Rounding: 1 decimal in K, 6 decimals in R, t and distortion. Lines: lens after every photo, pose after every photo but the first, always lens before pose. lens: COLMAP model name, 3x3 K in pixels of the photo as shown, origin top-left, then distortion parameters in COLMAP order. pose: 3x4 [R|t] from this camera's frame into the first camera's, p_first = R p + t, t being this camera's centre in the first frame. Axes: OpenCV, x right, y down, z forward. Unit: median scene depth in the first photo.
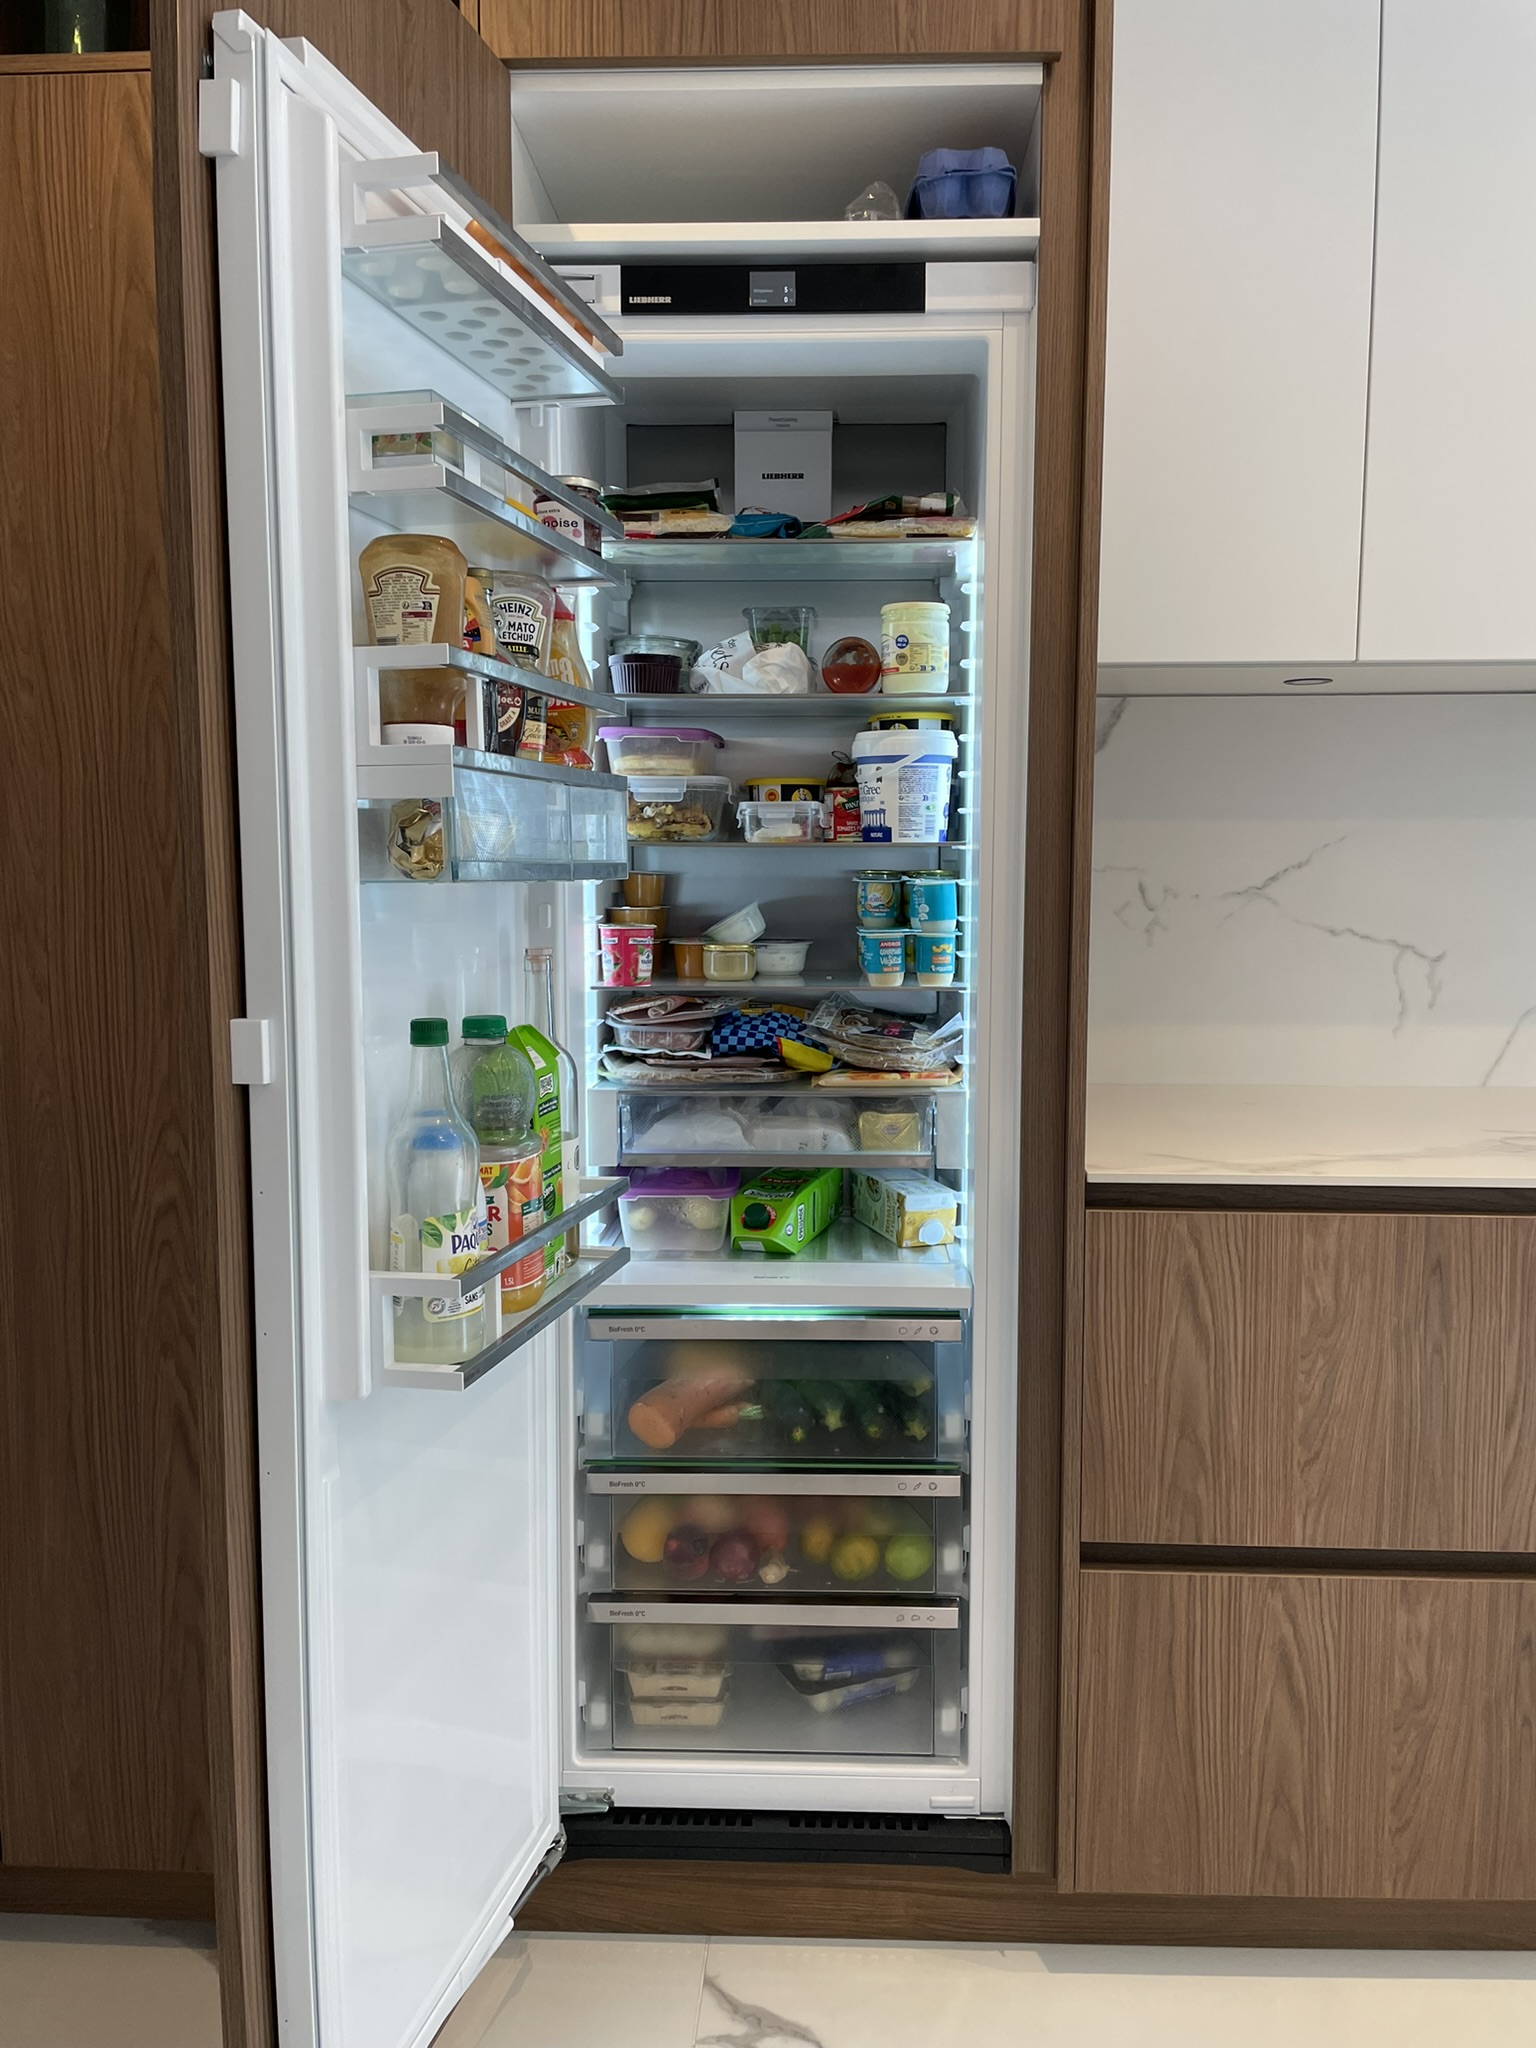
lens RADIAL K [[1538.5, 0, 783.2], [0, 1538.5, 1022.9], [0, 0, 1]] dist [0.110965, -0.146158]
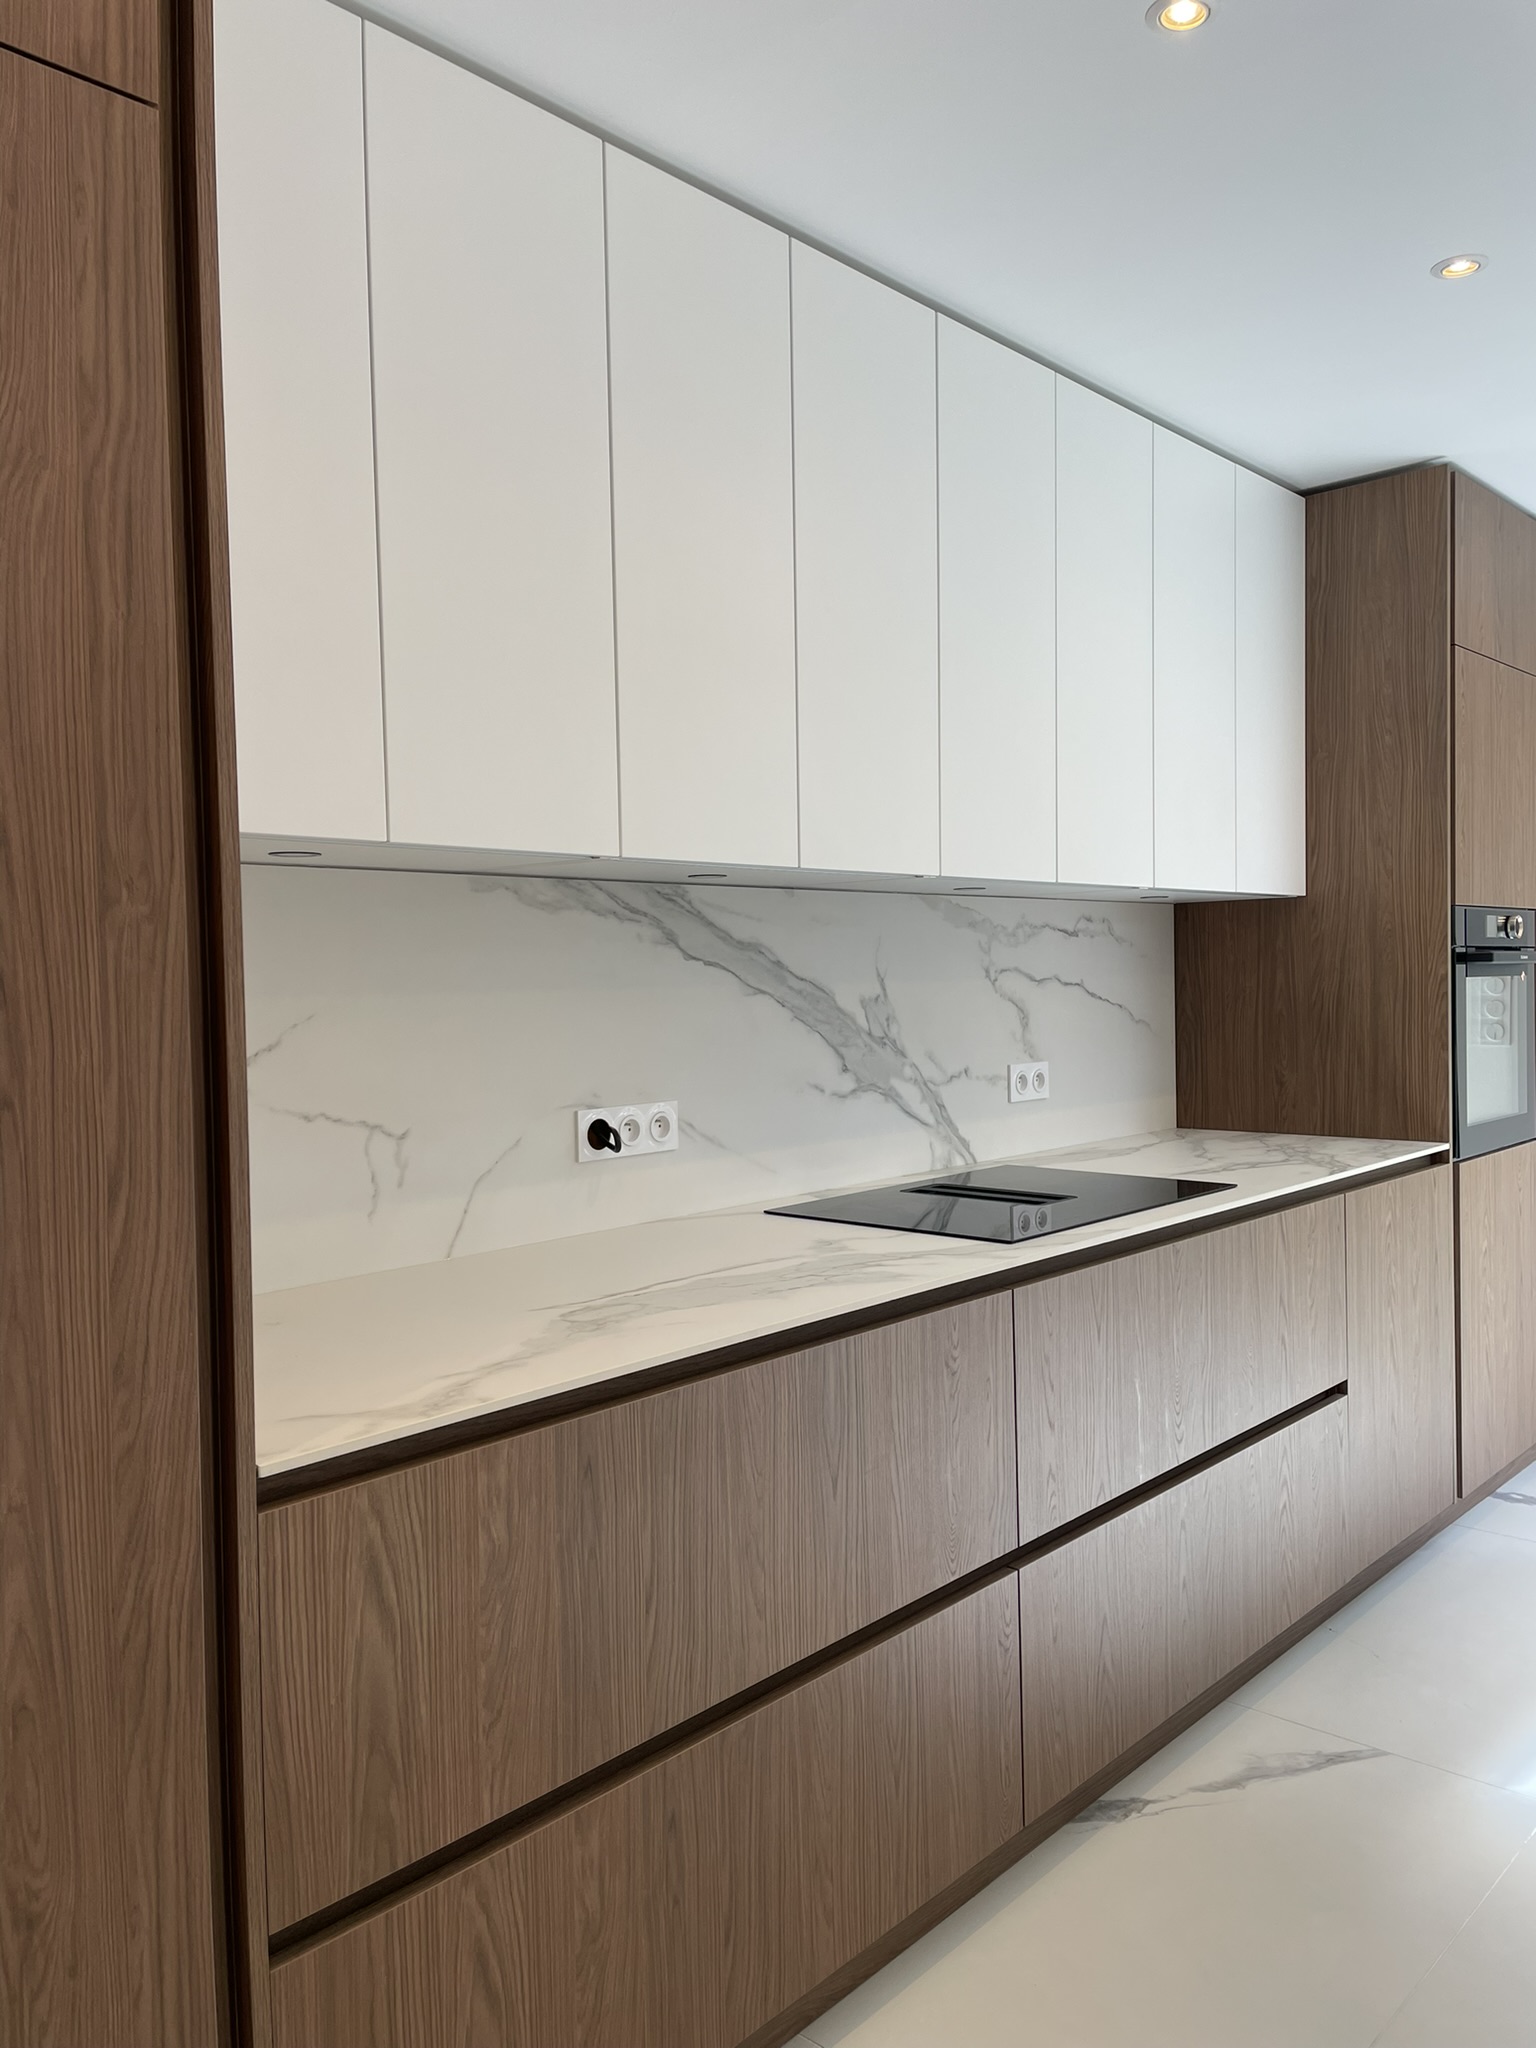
lens RADIAL K [[1538.5, 0, 783.2], [0, 1538.5, 1022.9], [0, 0, 1]] dist [0.110965, -0.146158]
pose [[0.637084, -0.037239, 0.769895, -0.238850], [0.096883, 0.994780, -0.032054, -0.077428], [-0.764682, 0.095010, 0.637366, 0.250646]]
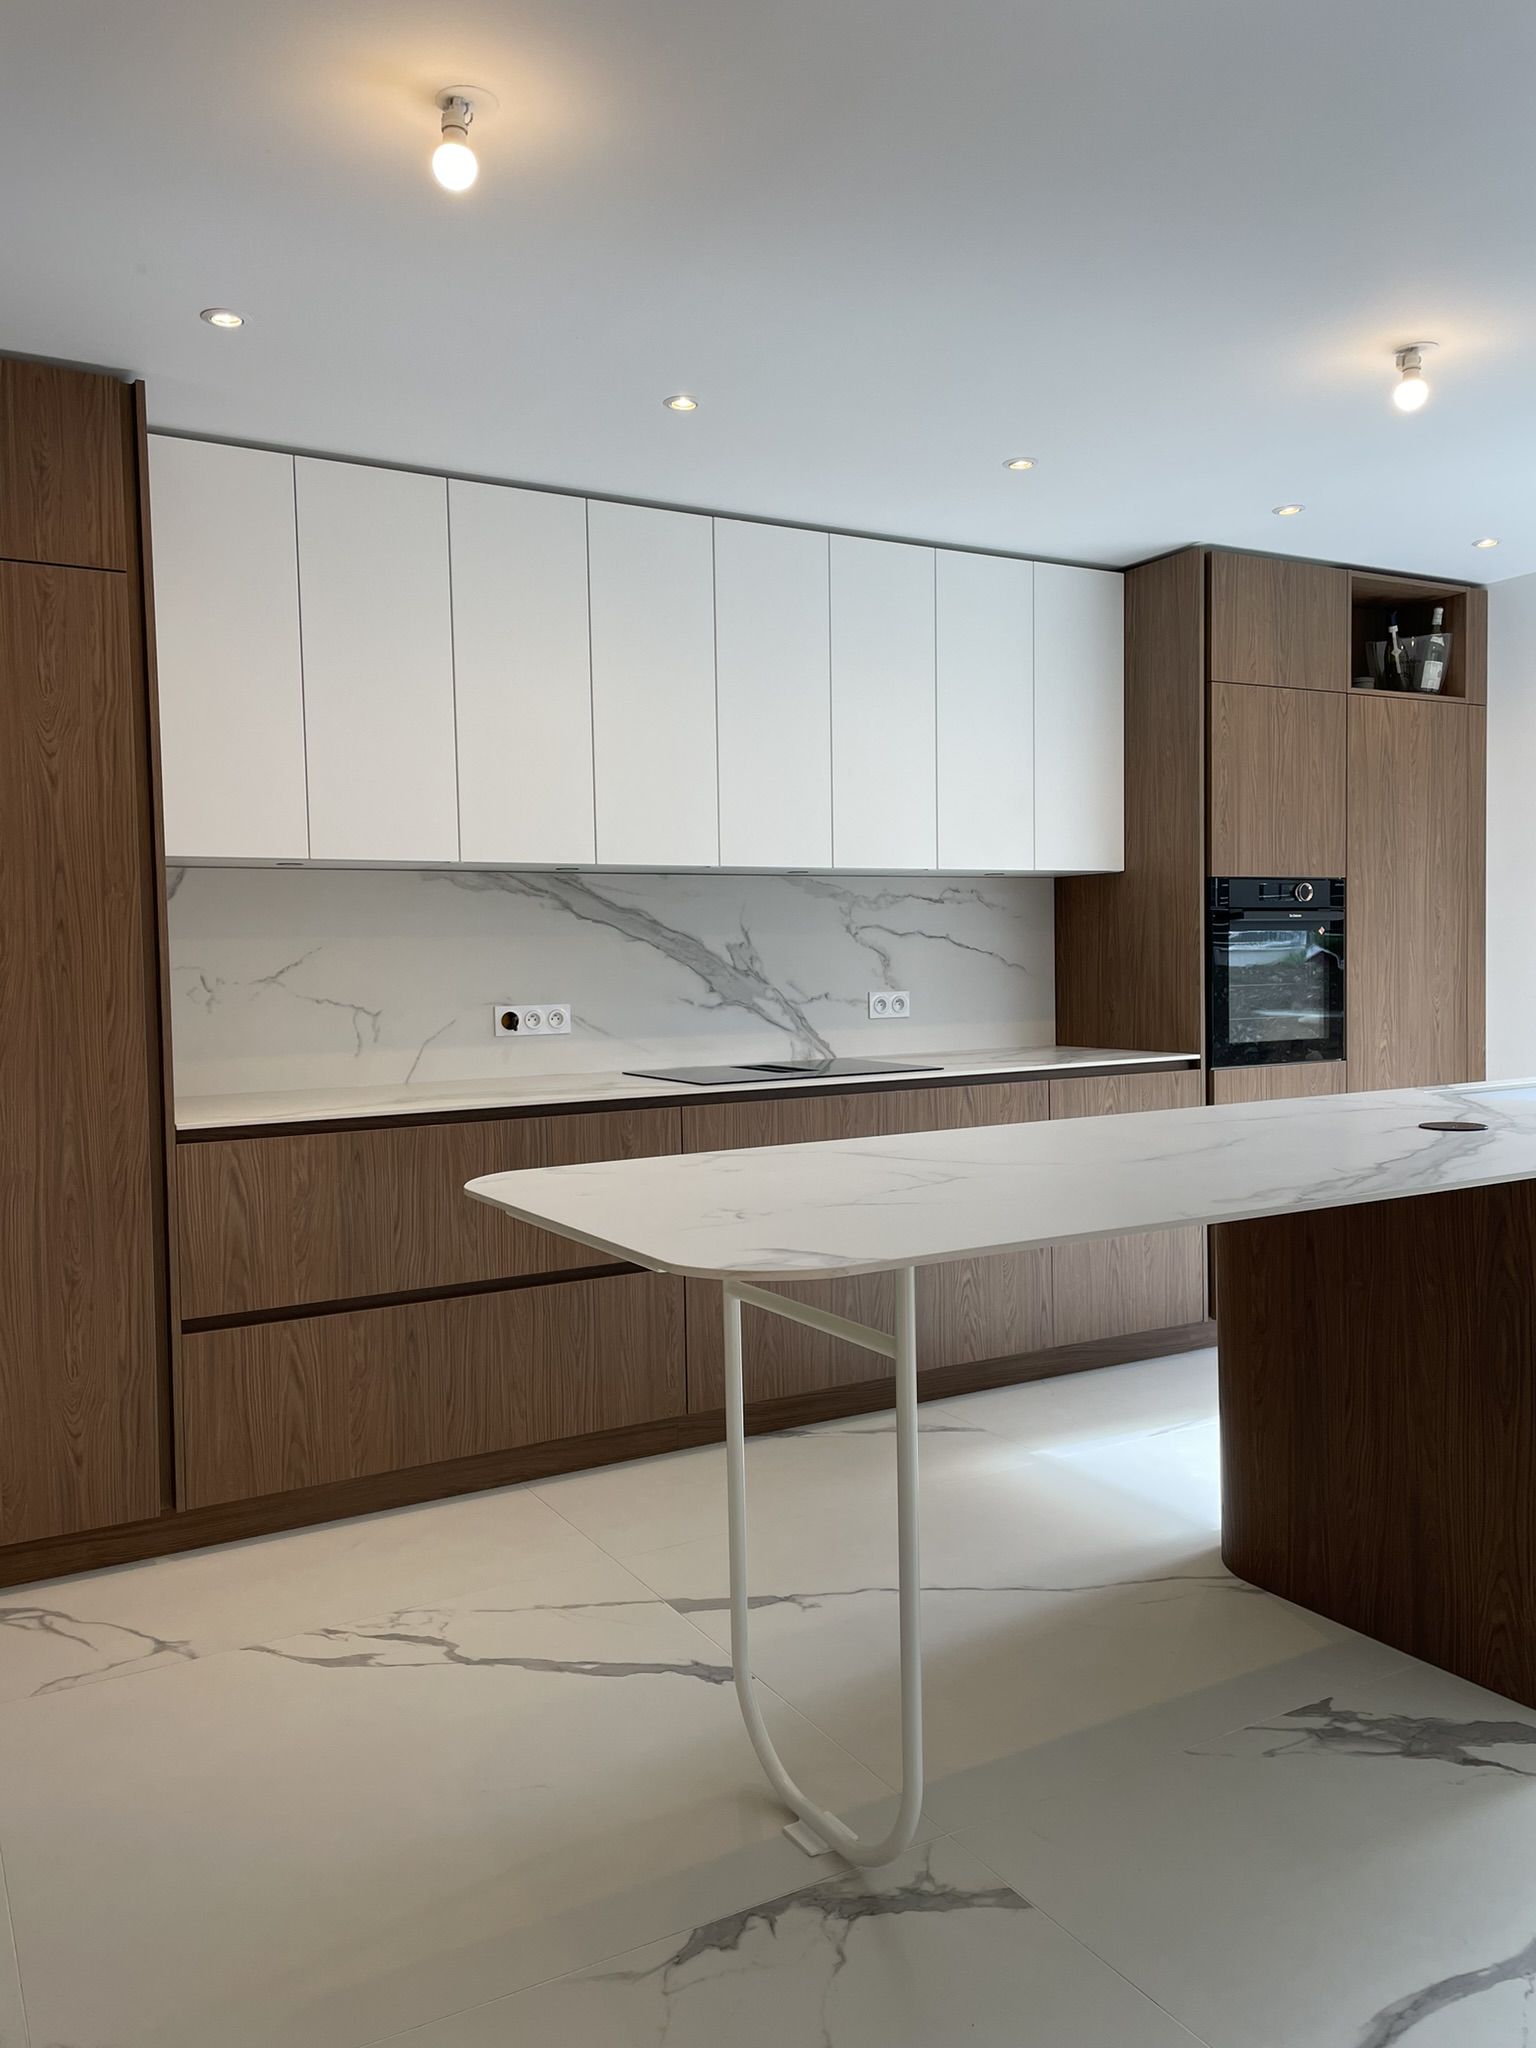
lens RADIAL K [[1538.5, 0, 783.2], [0, 1538.5, 1022.9], [0, 0, 1]] dist [0.110965, -0.146158]
pose [[0.843532, -0.040312, 0.535564, -0.197628], [0.072615, 0.996583, -0.039357, 0.099081], [-0.532148, 0.072089, 0.843577, -1.032650]]
